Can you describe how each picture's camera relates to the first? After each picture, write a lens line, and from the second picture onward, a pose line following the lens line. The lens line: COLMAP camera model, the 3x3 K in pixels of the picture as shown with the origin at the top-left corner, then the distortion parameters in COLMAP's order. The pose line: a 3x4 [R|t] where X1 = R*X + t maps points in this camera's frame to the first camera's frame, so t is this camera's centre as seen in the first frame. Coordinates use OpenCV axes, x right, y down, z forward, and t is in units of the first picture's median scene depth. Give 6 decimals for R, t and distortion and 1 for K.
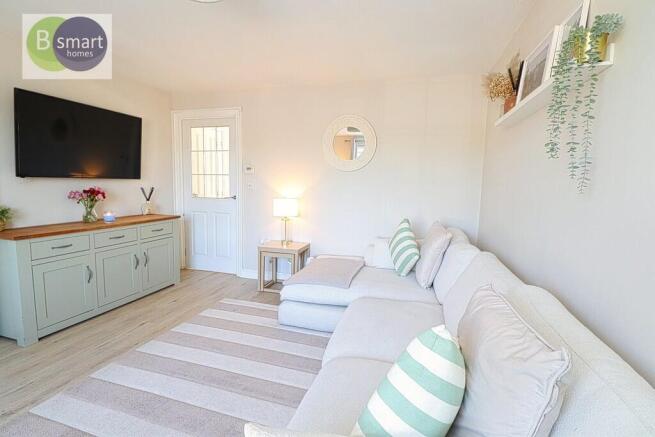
lens RADIAL K [[306.7, 0, 329.0], [0, 306.7, 221.4], [0, 0, 1]] dist [0.000441, -0.000294]
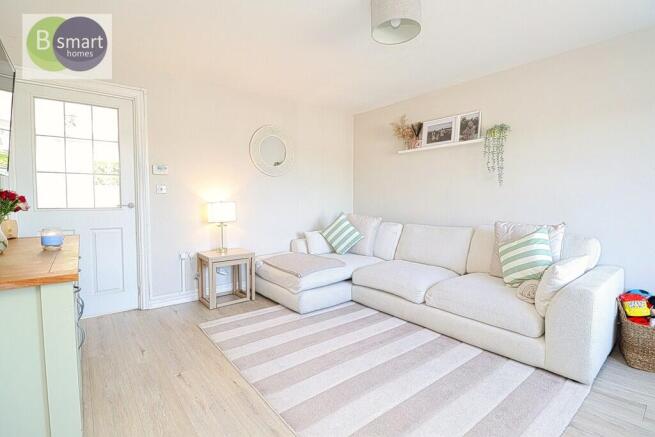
lens RADIAL K [[306.7, 0, 330.4], [0, 306.7, 216.1], [0, 0, 1]] dist [0.000441, -0.000294]
pose [[0.572908, -0.070117, 0.816615, -0.713558], [0.101496, 0.994735, 0.014205, -0.014446], [-0.813311, 0.074745, 0.577008, 0.190141]]
